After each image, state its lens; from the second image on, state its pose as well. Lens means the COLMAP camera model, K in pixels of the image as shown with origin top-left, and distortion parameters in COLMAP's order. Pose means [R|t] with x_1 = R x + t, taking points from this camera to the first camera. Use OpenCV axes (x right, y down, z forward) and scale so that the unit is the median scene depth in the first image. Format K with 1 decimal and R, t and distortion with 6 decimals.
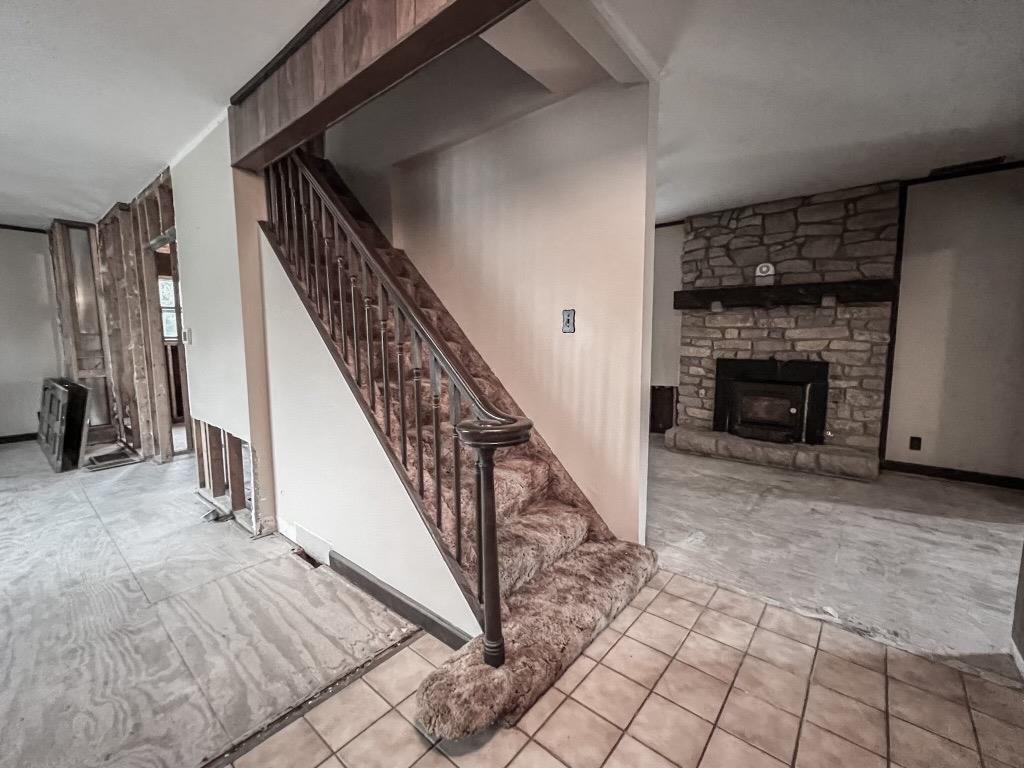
lens RADIAL K [[431.6, 0, 508.5], [0, 431.6, 384.6], [0, 0, 1]] dist [-0.000042, -0.000369]
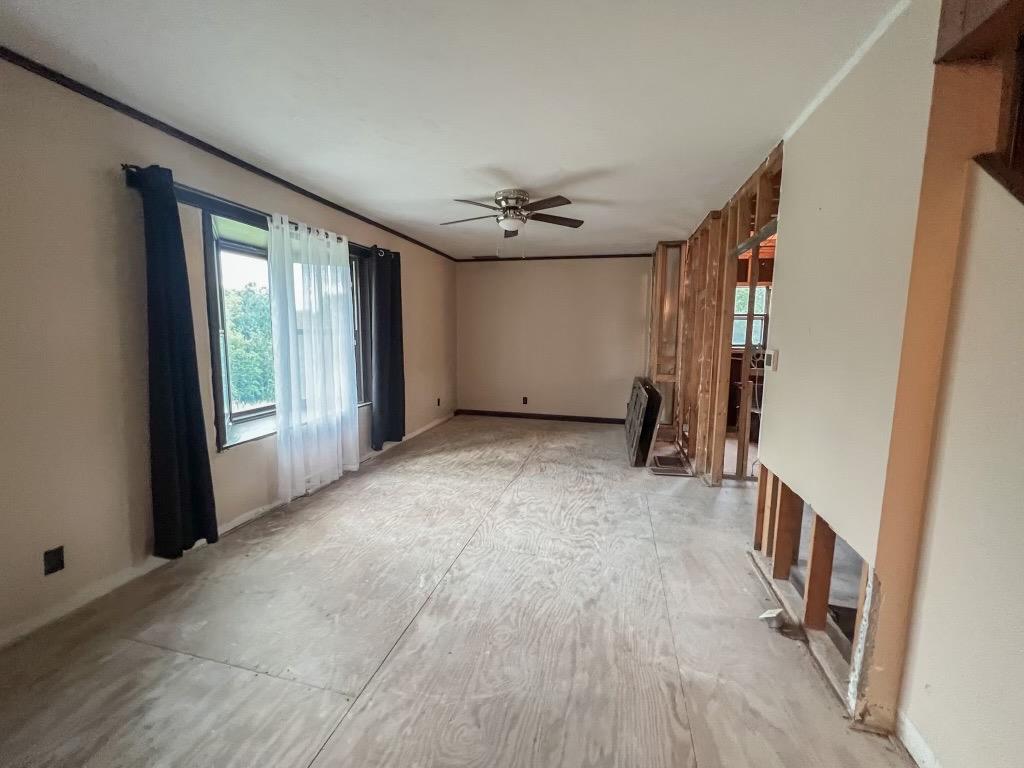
lens RADIAL K [[431.6, 0, 508.5], [0, 431.6, 384.6], [0, 0, 1]] dist [-0.000042, -0.000369]
pose [[0.443125, 0.111552, -0.889492, -0.195929], [-0.109761, 0.991514, 0.069666, -0.052513], [0.889715, 0.066761, 0.451608, 0.176839]]
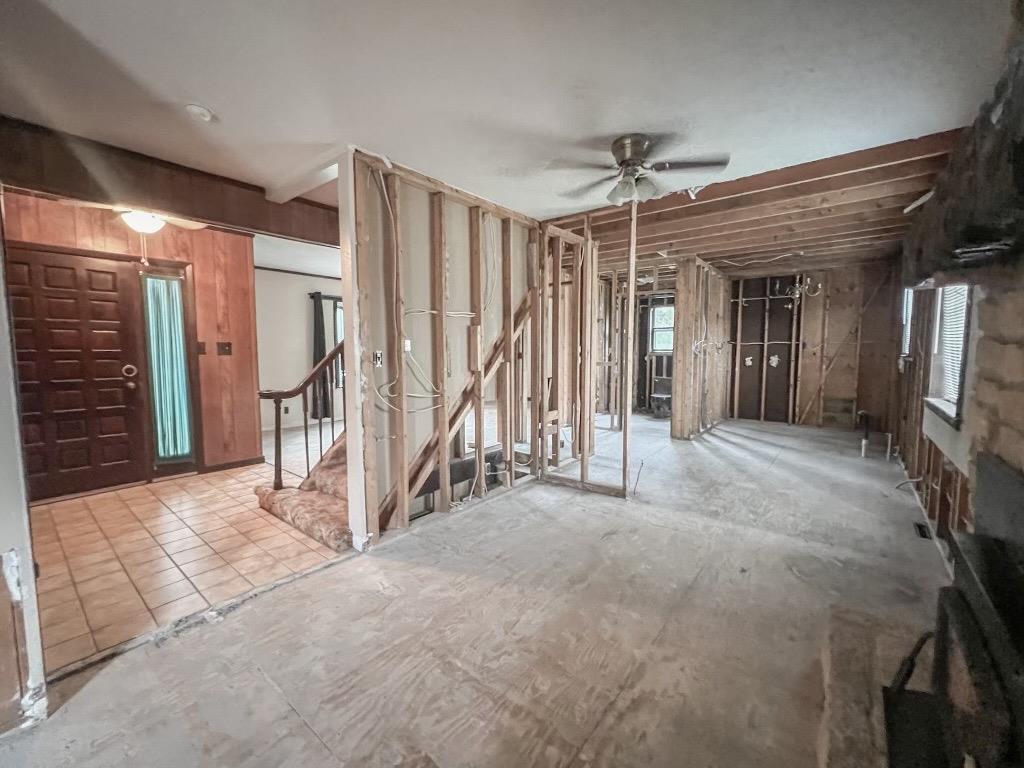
lens RADIAL K [[421.8, 0, 511.8], [0, 421.8, 381.1], [0, 0, 1]] dist [-0.001387, -0.000077]
pose [[0.026595, 0.083637, -0.996141, 0.796797], [-0.107387, 0.990966, 0.080335, -0.103605], [0.993861, 0.104836, 0.035337, 0.739186]]
